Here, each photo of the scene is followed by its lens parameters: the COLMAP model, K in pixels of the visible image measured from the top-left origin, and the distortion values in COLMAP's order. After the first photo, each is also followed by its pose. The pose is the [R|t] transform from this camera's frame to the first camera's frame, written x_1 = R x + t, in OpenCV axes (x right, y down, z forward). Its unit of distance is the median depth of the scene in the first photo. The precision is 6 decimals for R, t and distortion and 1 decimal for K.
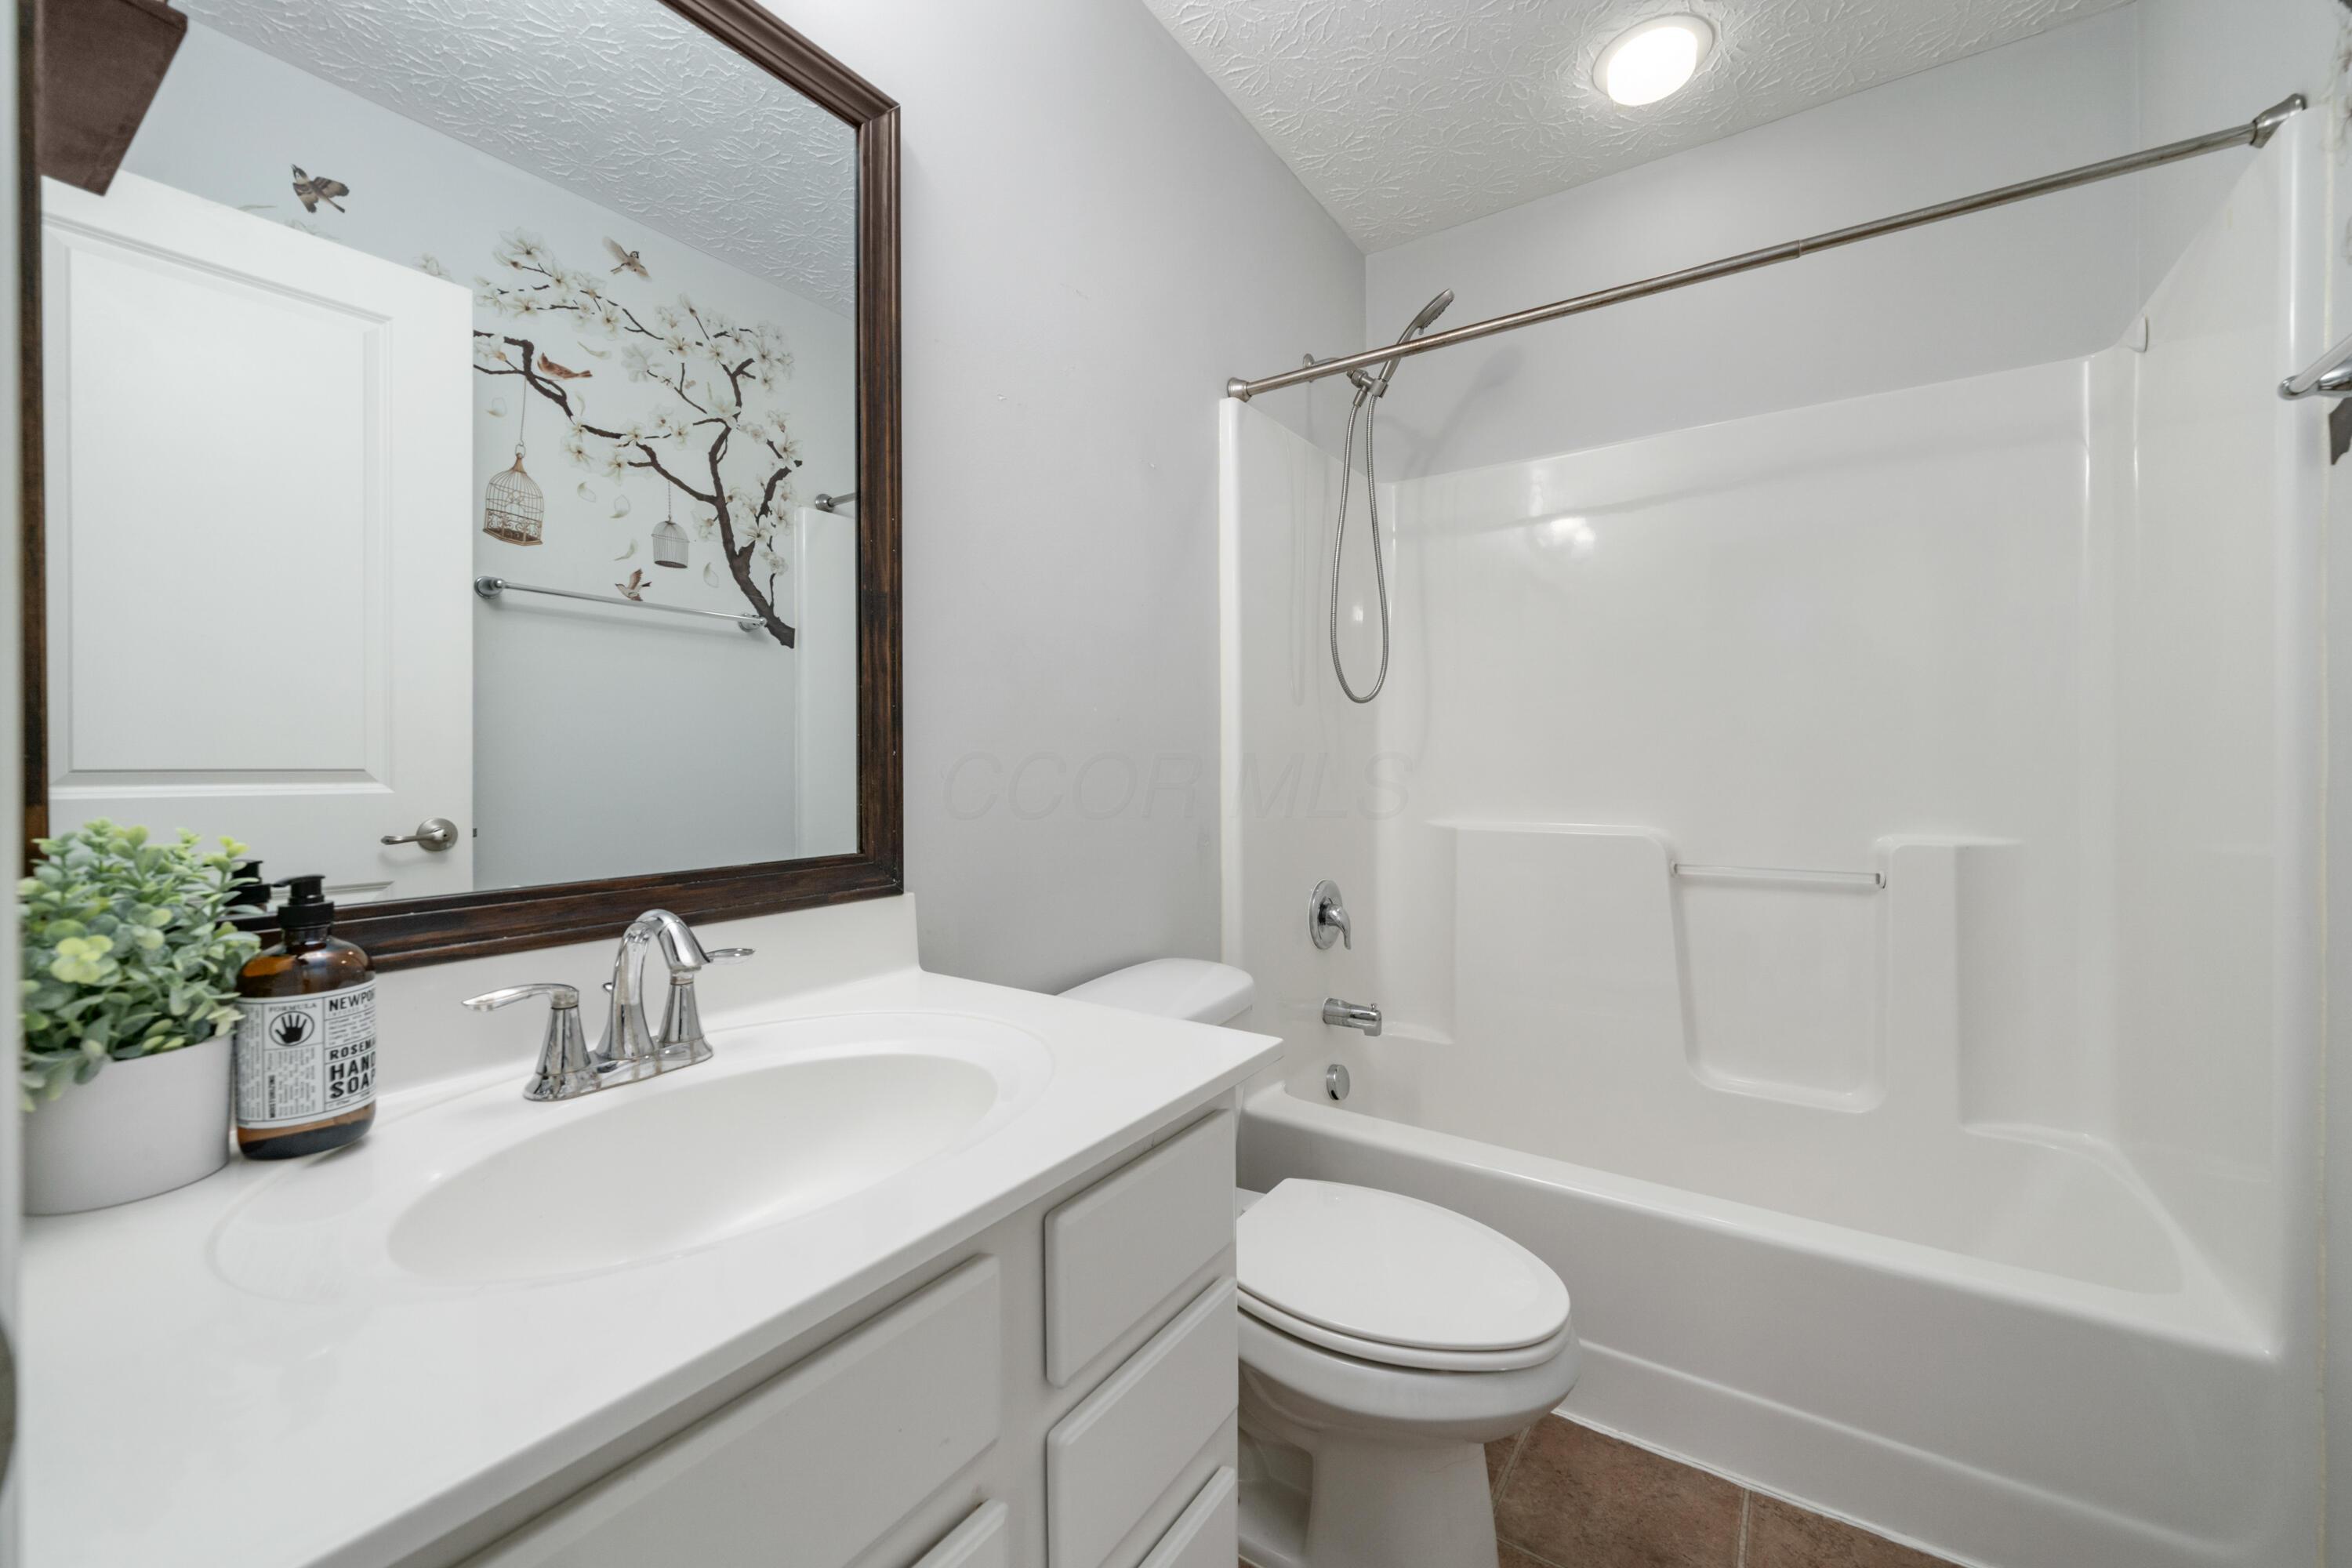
lens RADIAL K [[913.5, 0, 1179.5], [0, 913.5, 764.8], [0, 0, 1]] dist [-0.001322, -0.000192]
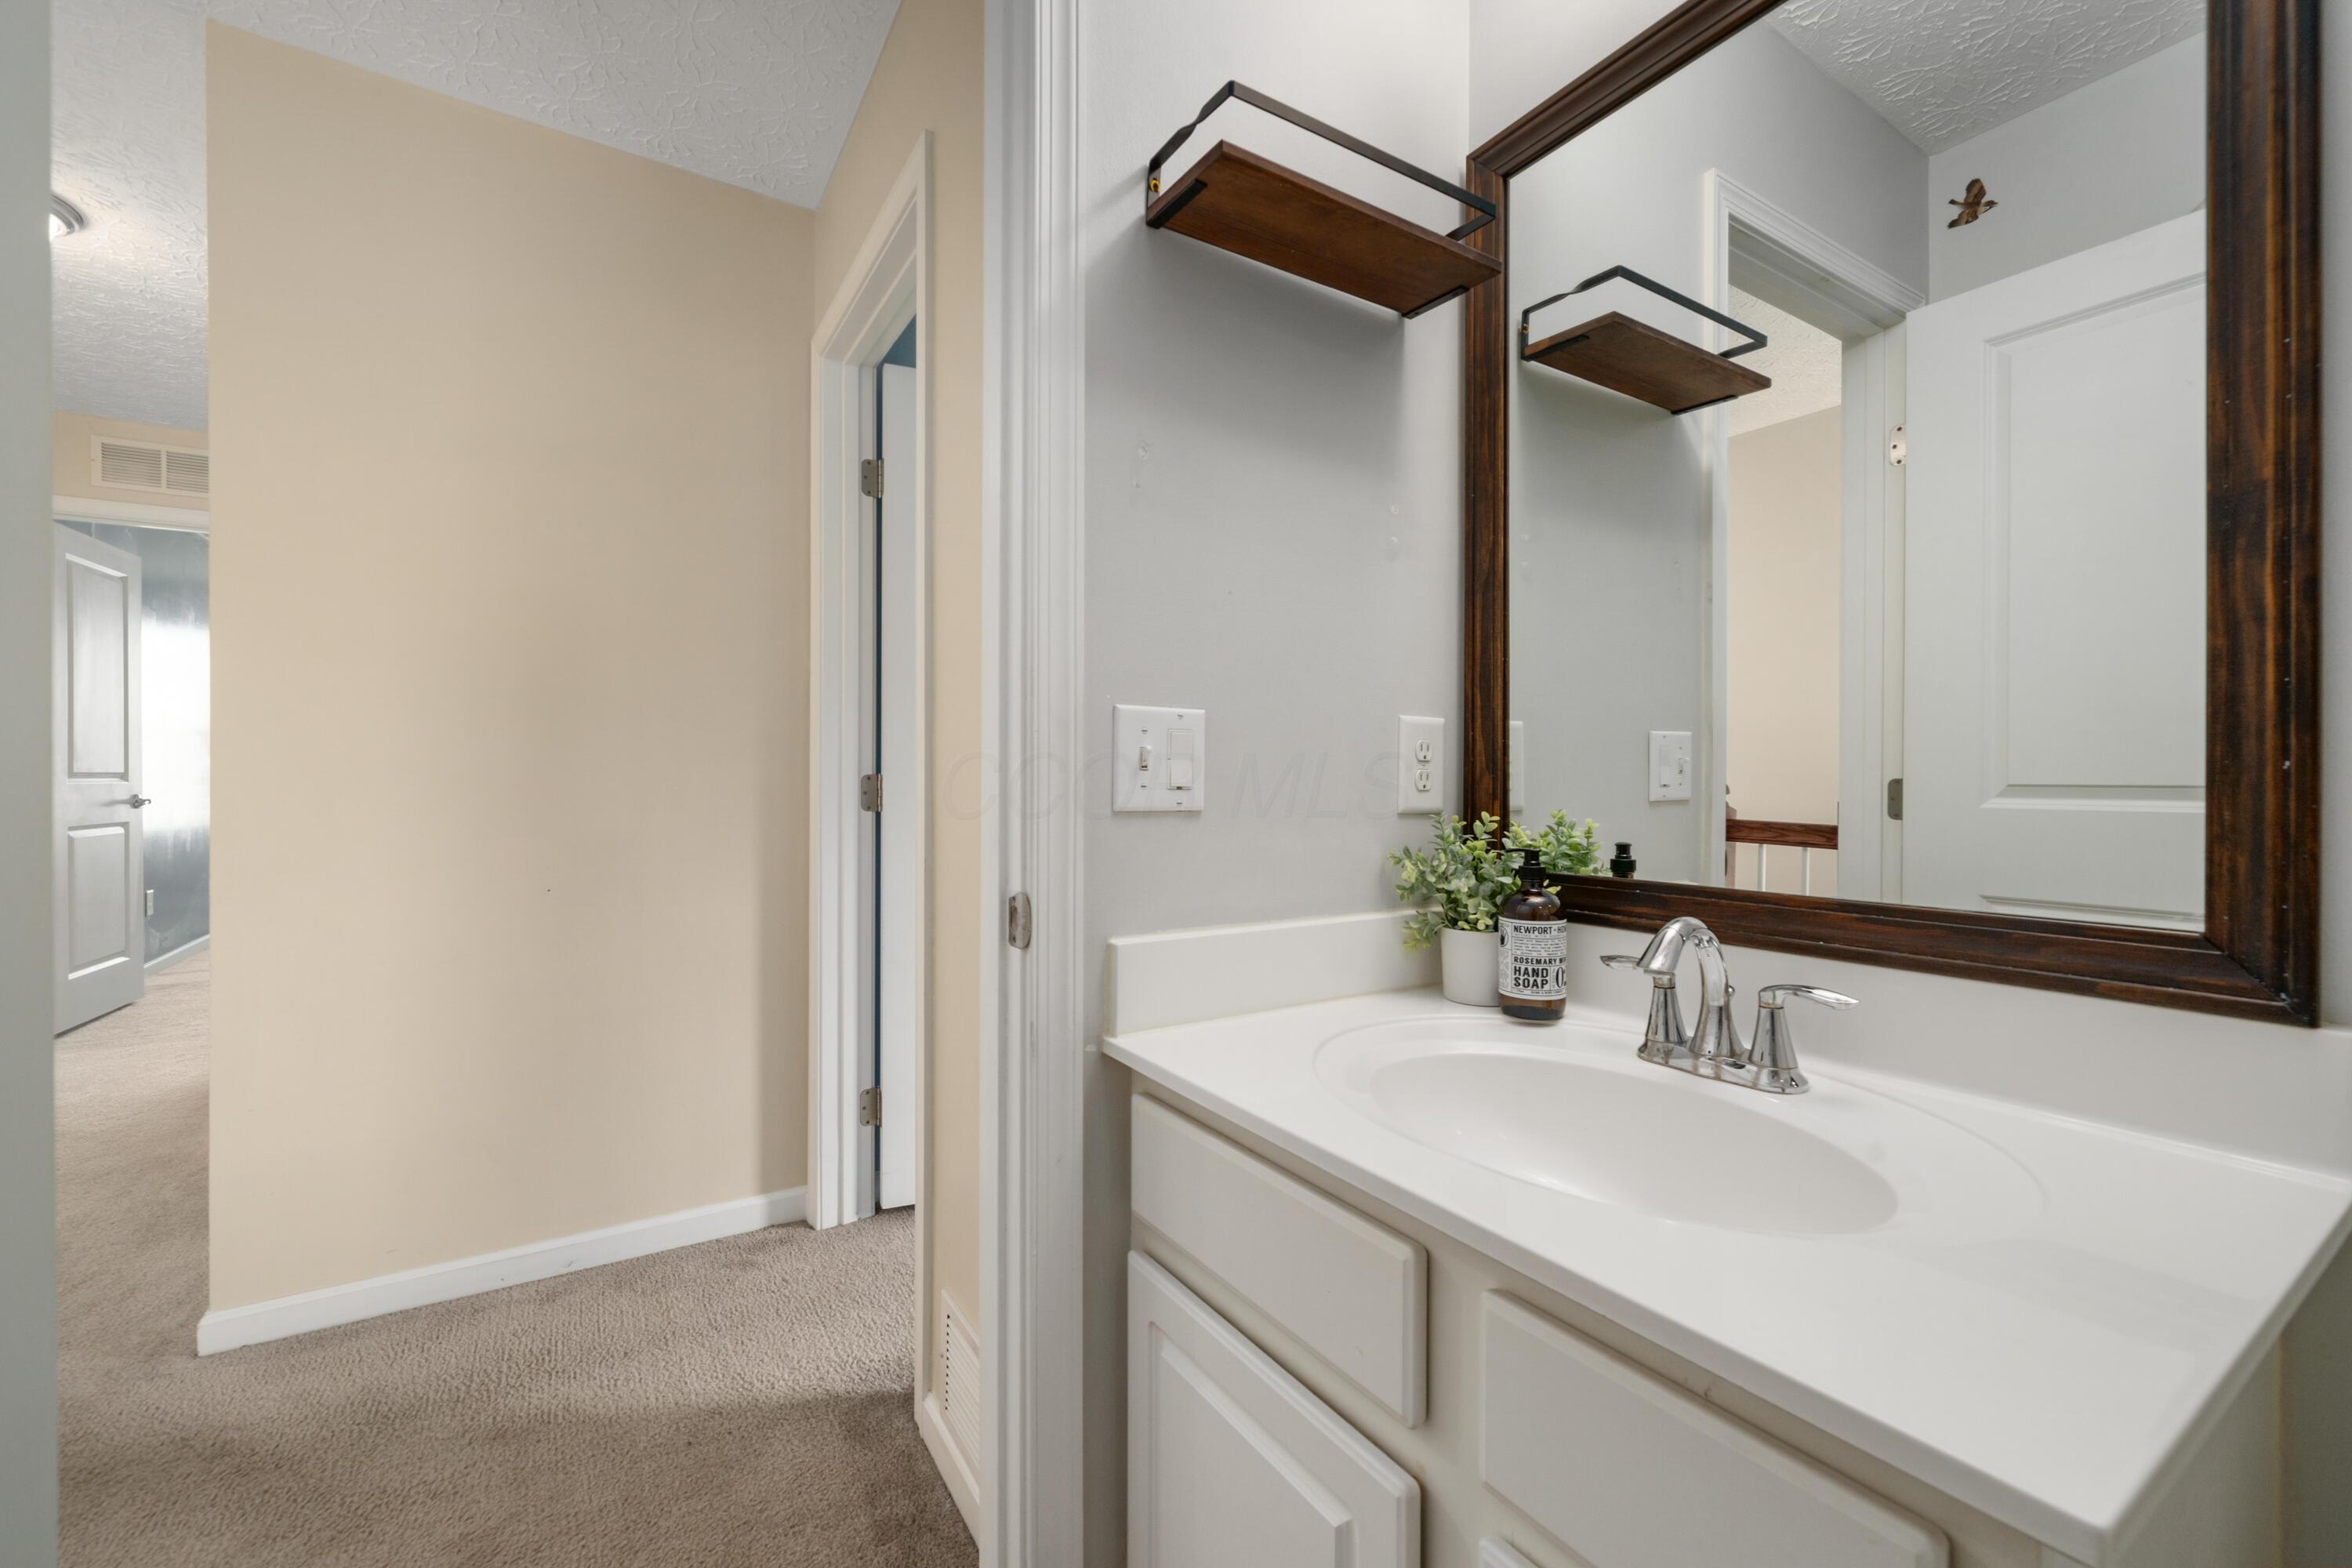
lens RADIAL K [[965.6, 0, 1187.8], [0, 965.6, 770.4], [0, 0, 1]] dist [-0.001430, 0.000145]
pose [[-0.390491, -0.004636, -0.920595, 0.643726], [-0.002375, 0.999989, -0.004028, -0.006756], [0.920604, 0.000613, -0.390498, 0.830083]]
